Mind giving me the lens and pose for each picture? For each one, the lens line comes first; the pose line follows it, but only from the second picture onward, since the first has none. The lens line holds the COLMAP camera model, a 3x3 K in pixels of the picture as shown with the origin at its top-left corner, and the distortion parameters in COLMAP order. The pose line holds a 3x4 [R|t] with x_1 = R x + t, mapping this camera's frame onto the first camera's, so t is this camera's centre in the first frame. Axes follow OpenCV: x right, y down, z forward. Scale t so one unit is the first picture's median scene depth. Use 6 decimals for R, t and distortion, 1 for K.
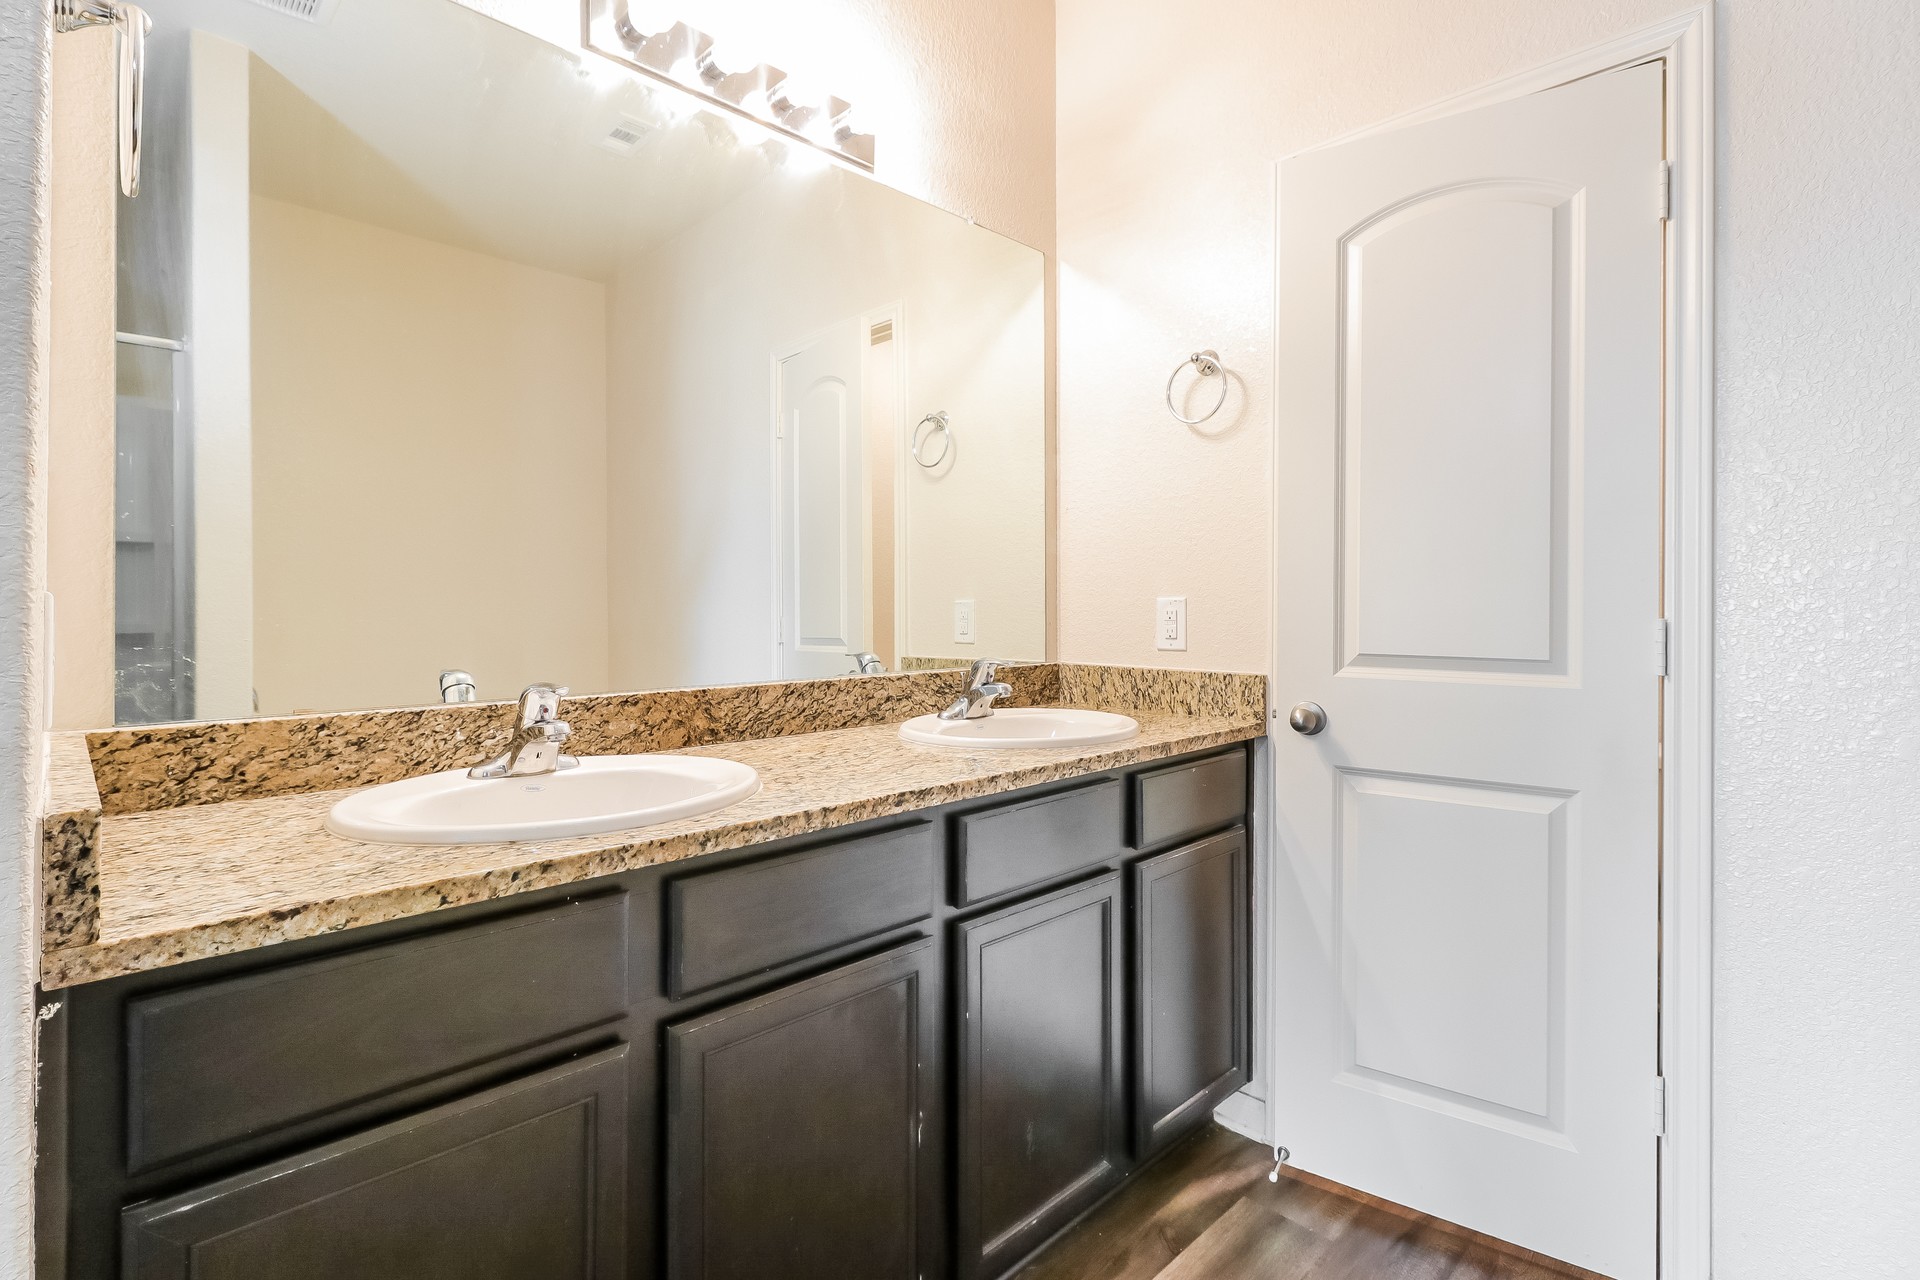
lens RADIAL K [[904.1, 0, 944.7], [0, 904.1, 620.4], [0, 0, 1]] dist [0.000204, -0.000279]
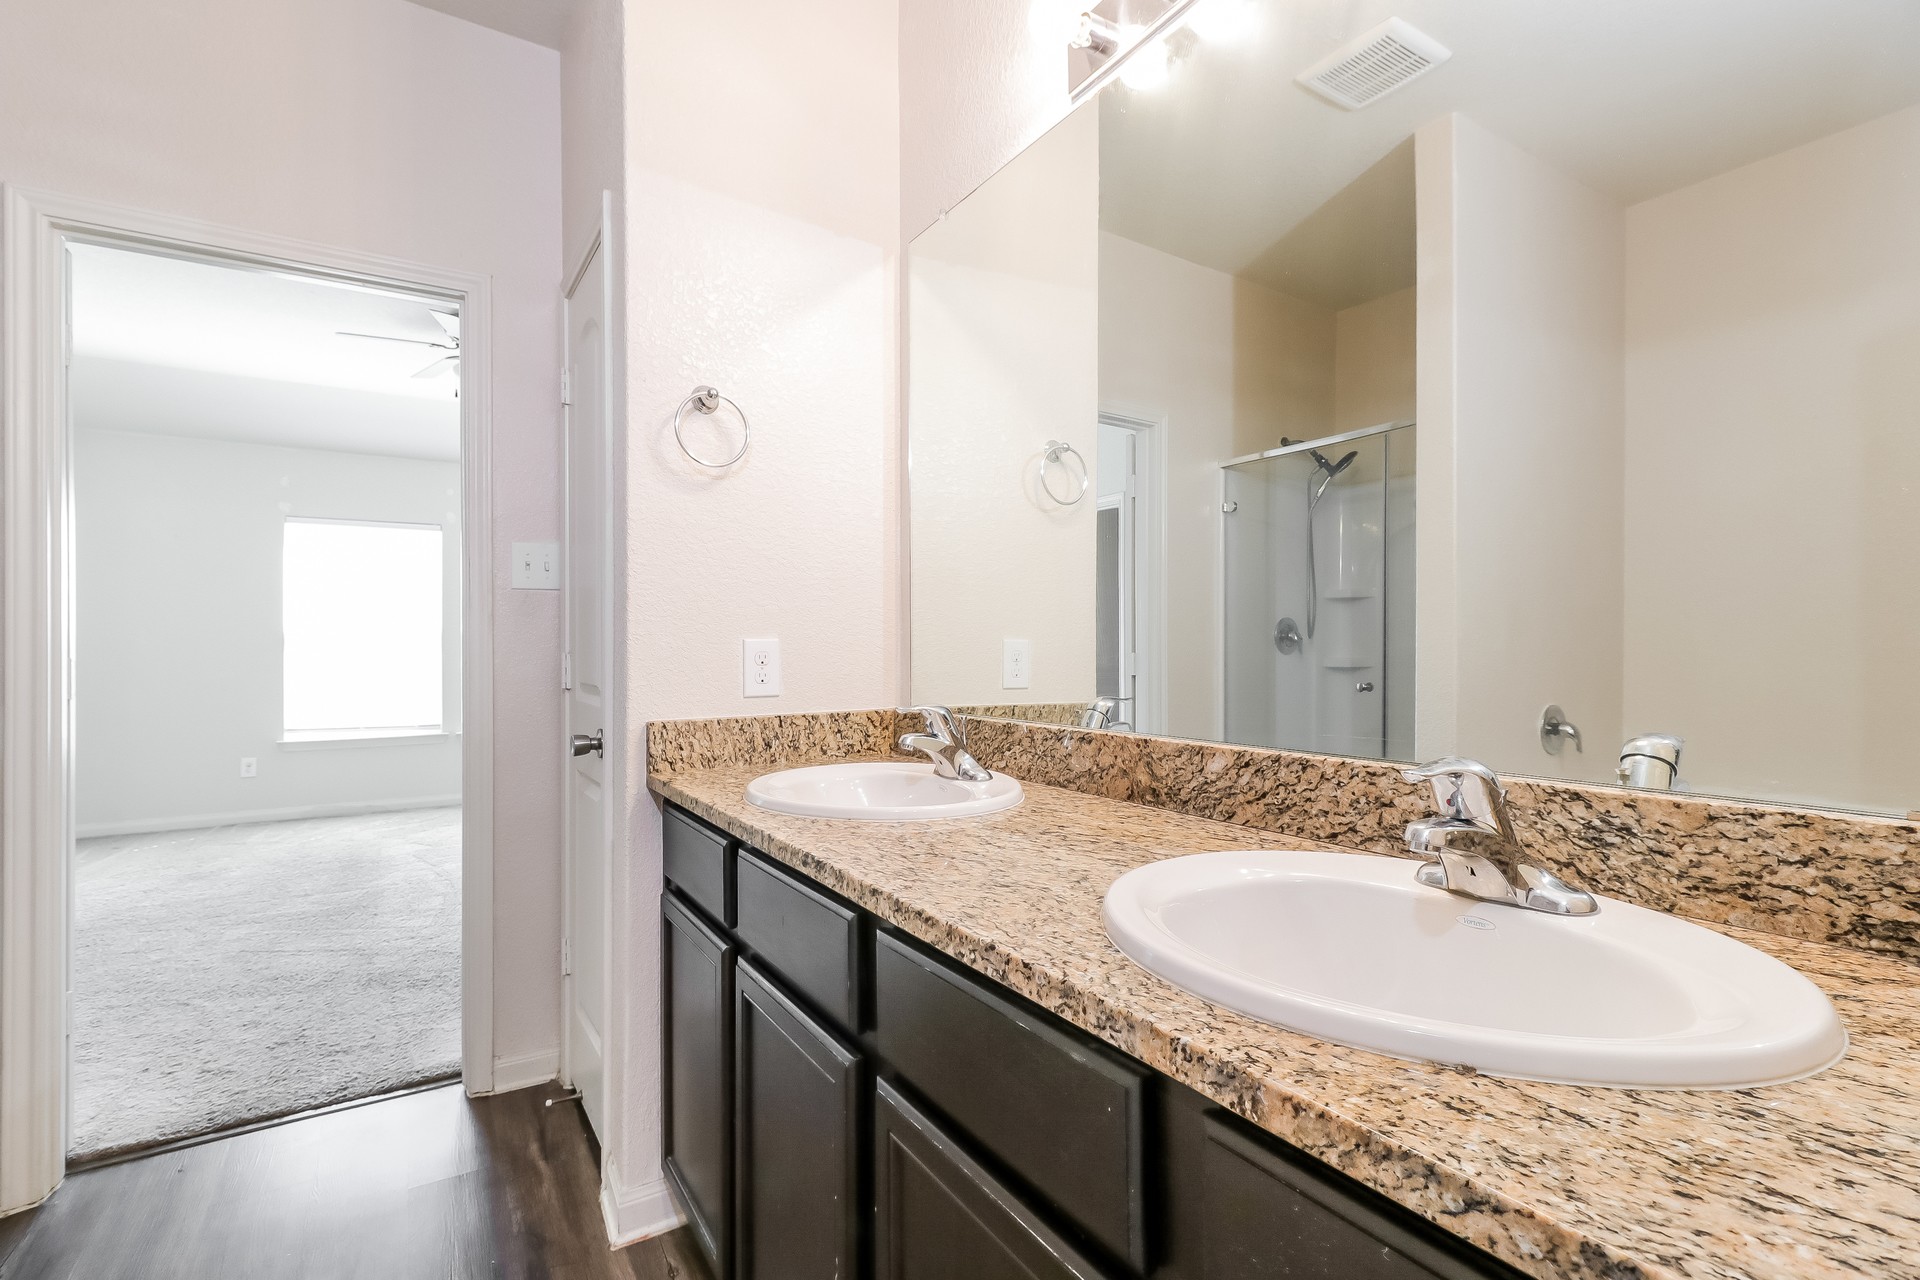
lens RADIAL K [[904.1, 0, 952.4], [0, 904.1, 634.7], [0, 0, 1]] dist [0.000204, -0.000279]
pose [[-0.218035, -0.006780, -0.975917, 0.586137], [-0.003938, 0.999974, -0.006067, -0.015293], [0.975933, 0.002520, -0.218056, 0.983956]]
